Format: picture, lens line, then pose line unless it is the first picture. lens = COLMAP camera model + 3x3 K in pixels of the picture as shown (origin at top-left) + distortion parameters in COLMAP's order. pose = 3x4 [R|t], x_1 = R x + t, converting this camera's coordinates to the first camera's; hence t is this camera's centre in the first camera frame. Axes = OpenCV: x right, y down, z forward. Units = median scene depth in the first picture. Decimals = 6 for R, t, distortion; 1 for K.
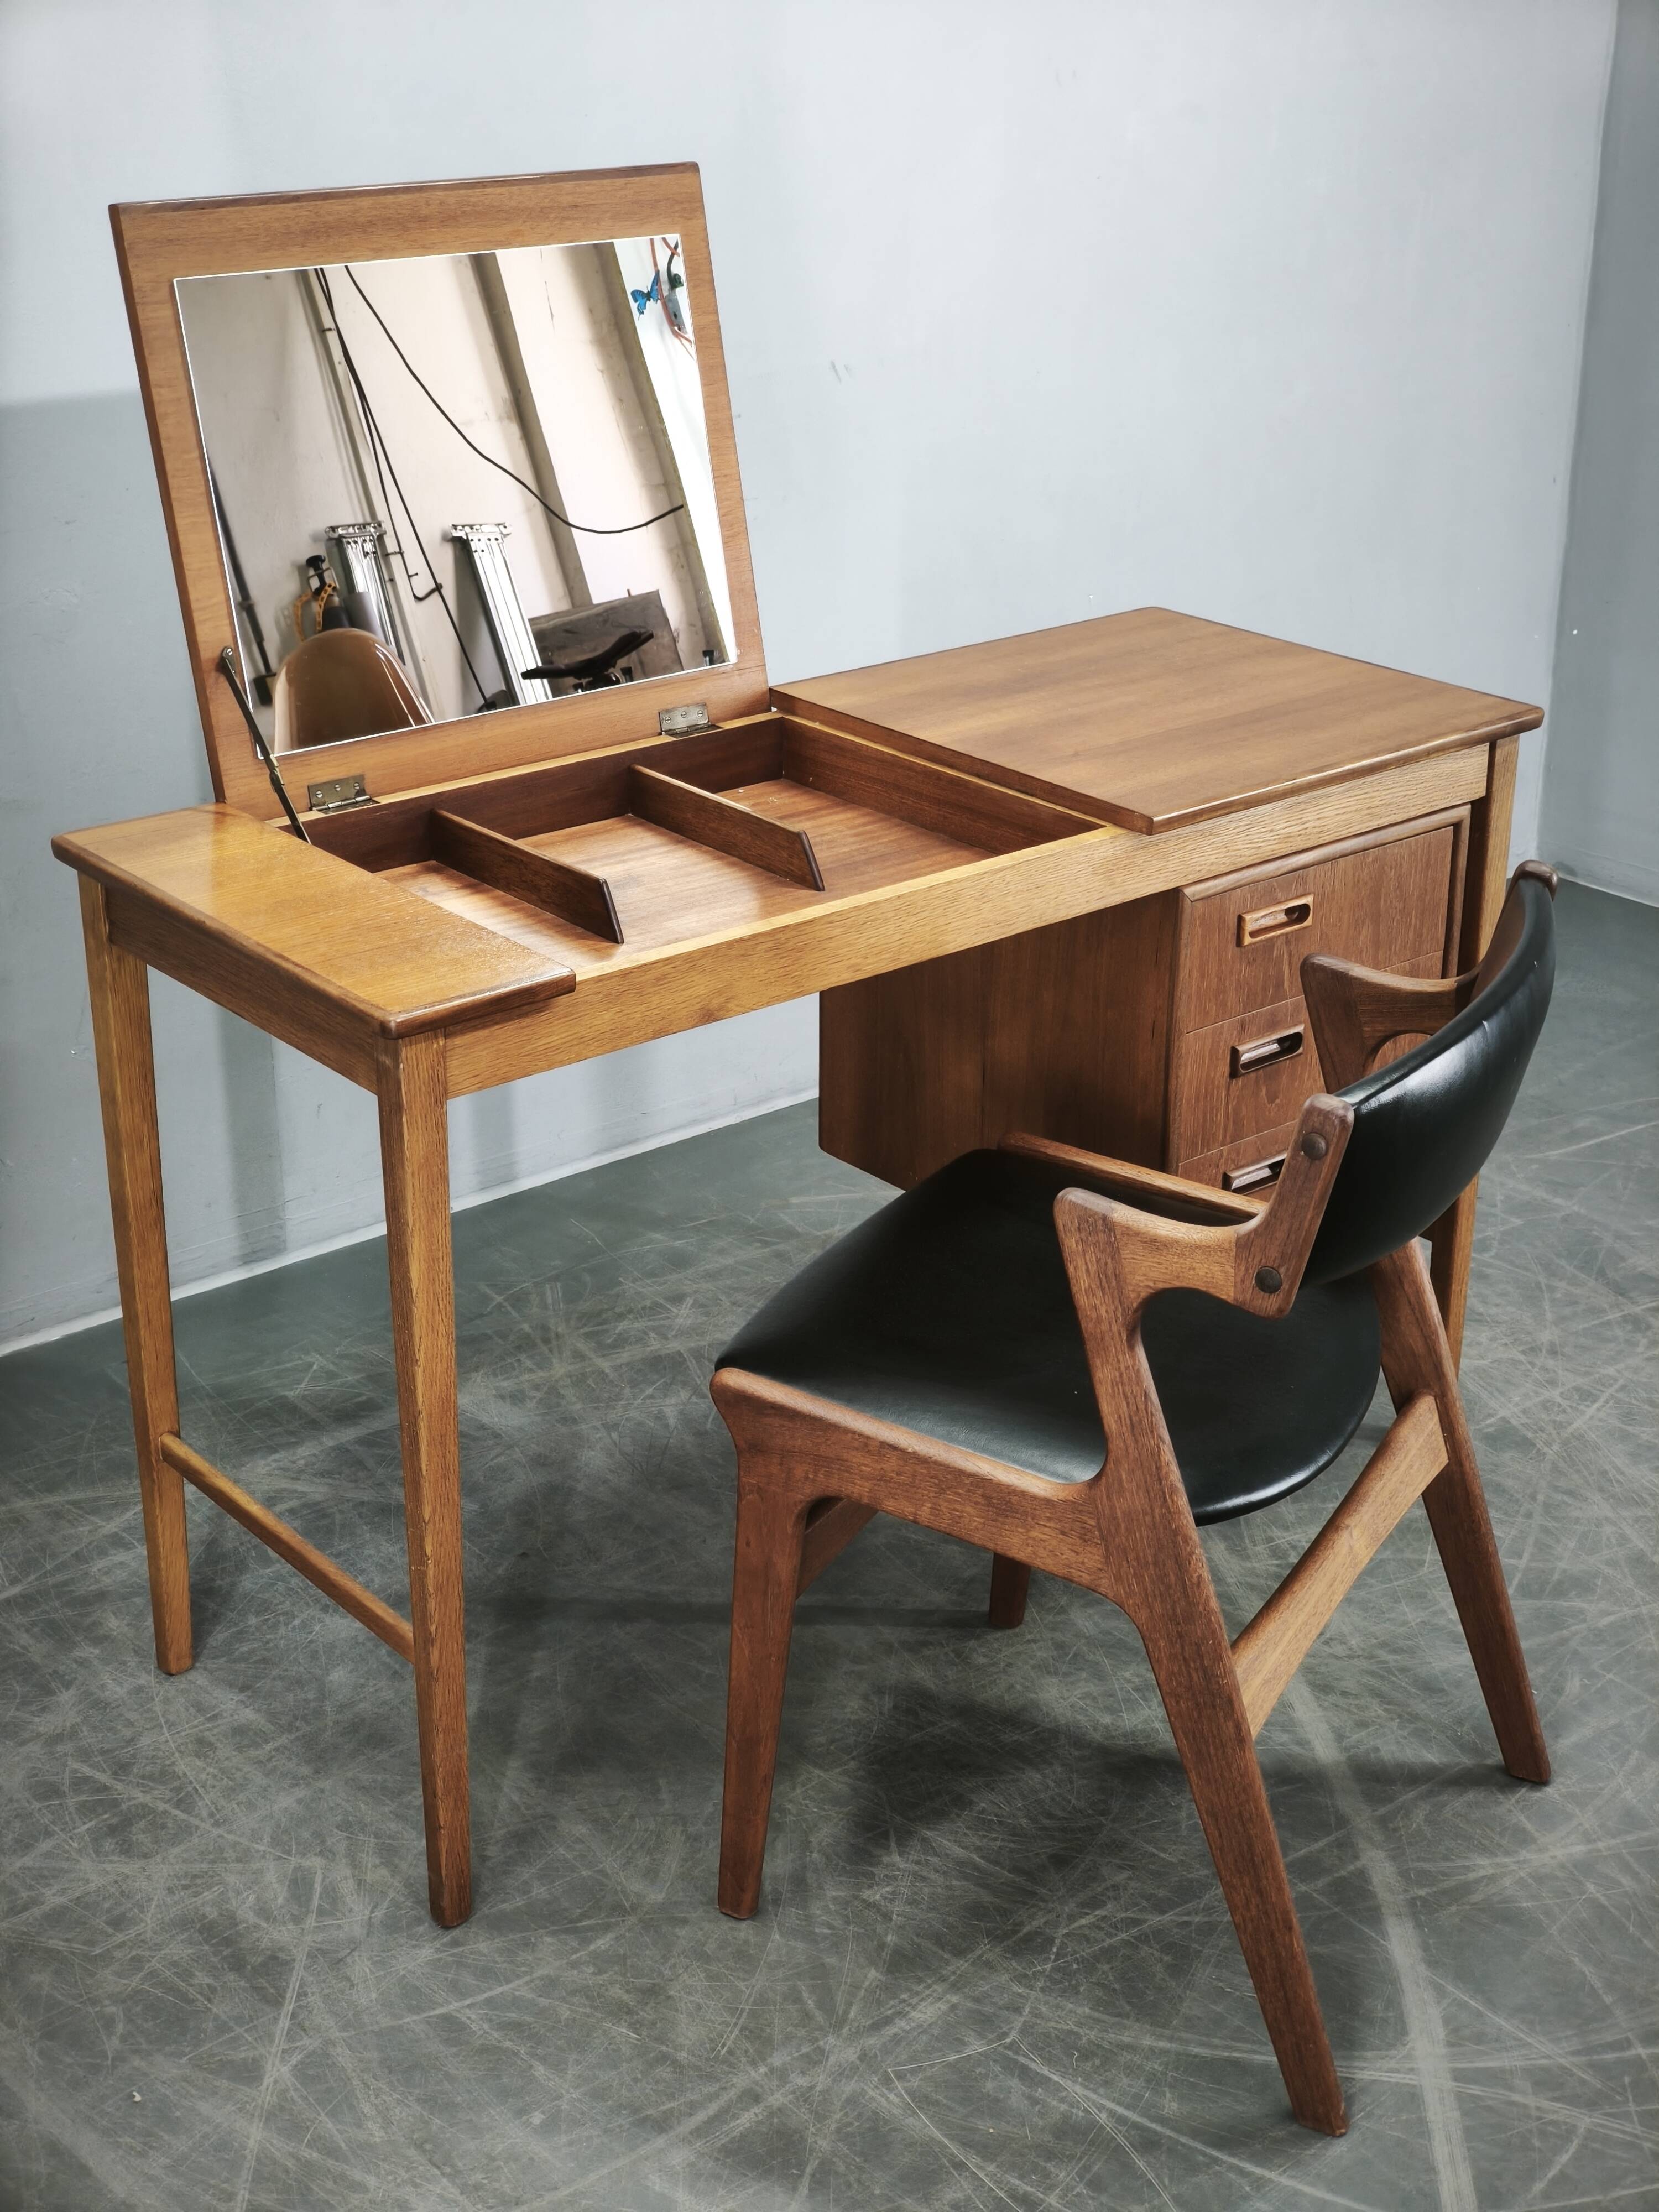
lens RADIAL K [[3002.5, 0, 837.5], [0, 3002.5, 1118.2], [0, 0, 1]] dist [0.071233, -0.098794]
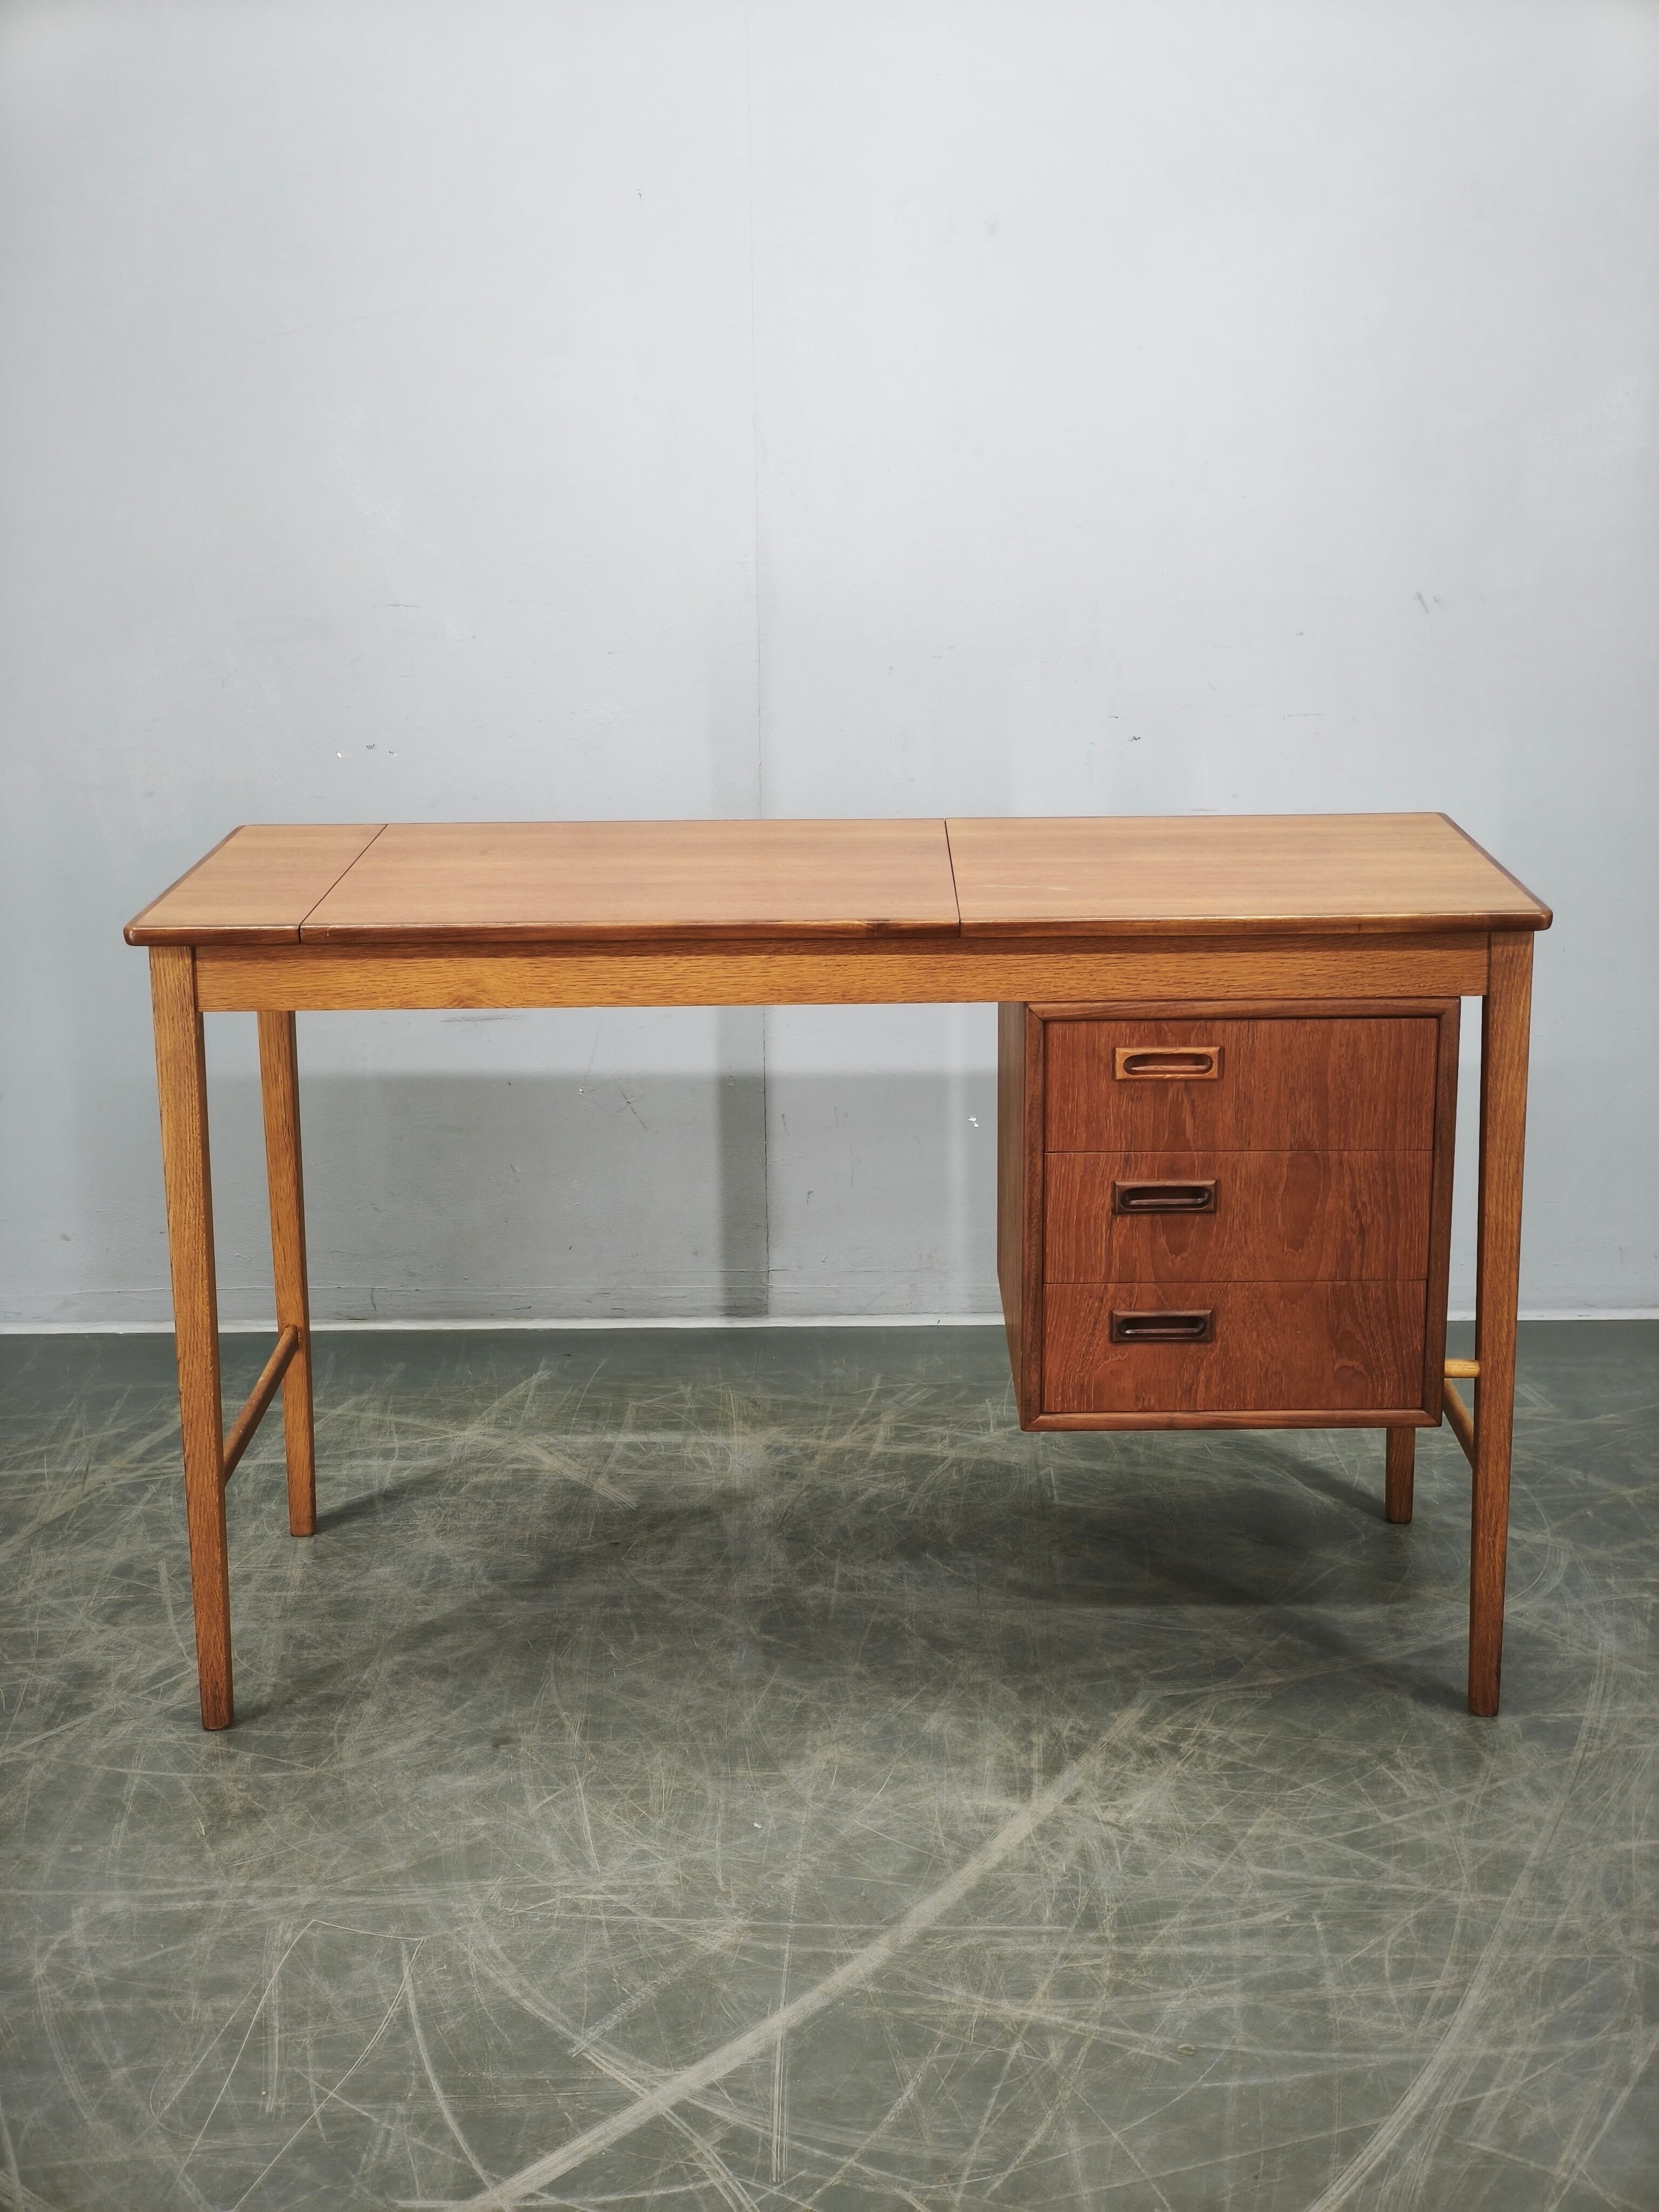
lens RADIAL K [[3002.5, 0, 837.5], [0, 3002.5, 1118.2], [0, 0, 1]] dist [0.071233, -0.098794]
pose [[0.765299, 0.159416, -0.623622, 0.689532], [-0.241006, 0.969338, -0.047968, 0.026610], [0.596854, 0.187006, 0.780253, 0.151437]]
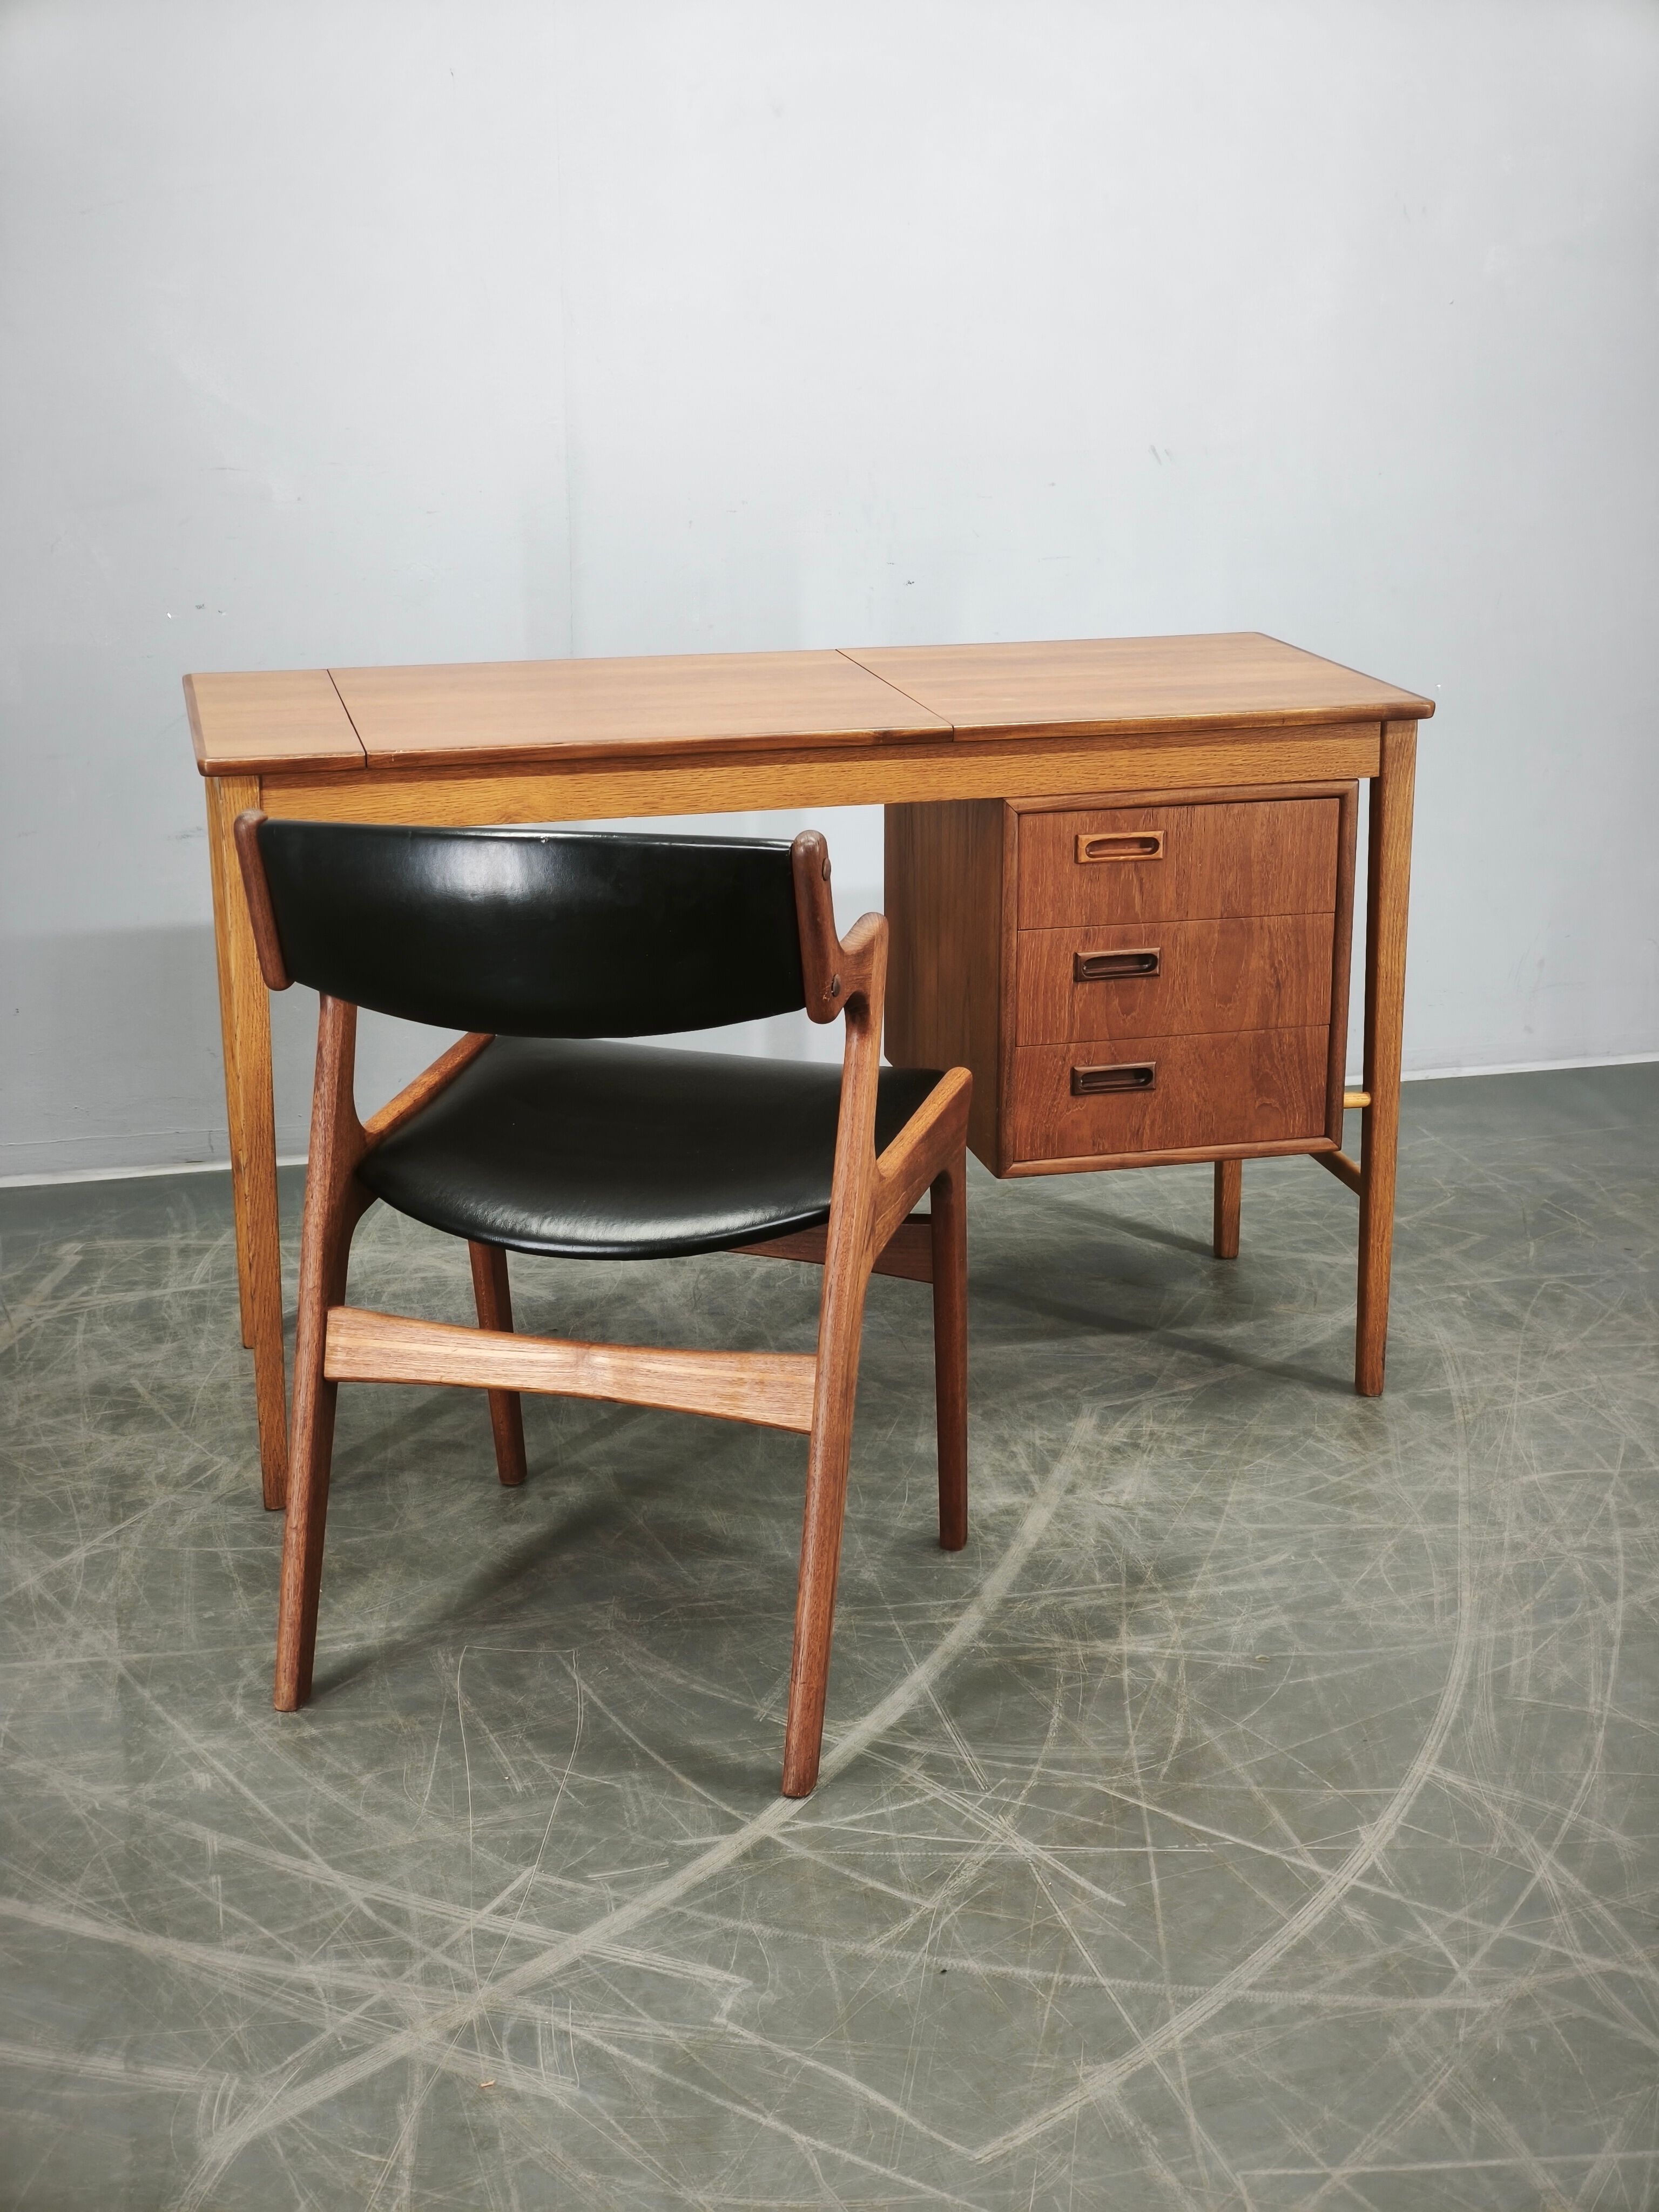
lens RADIAL K [[3023.9, 0, 838.4], [0, 3023.9, 1102.9], [0, 0, 1]] dist [-0.084222, 1.072699]
pose [[0.896643, 0.123895, -0.425067, 0.552729], [-0.168579, 0.983269, -0.069009, 0.129079], [0.409406, 0.133534, 0.902527, -0.080667]]
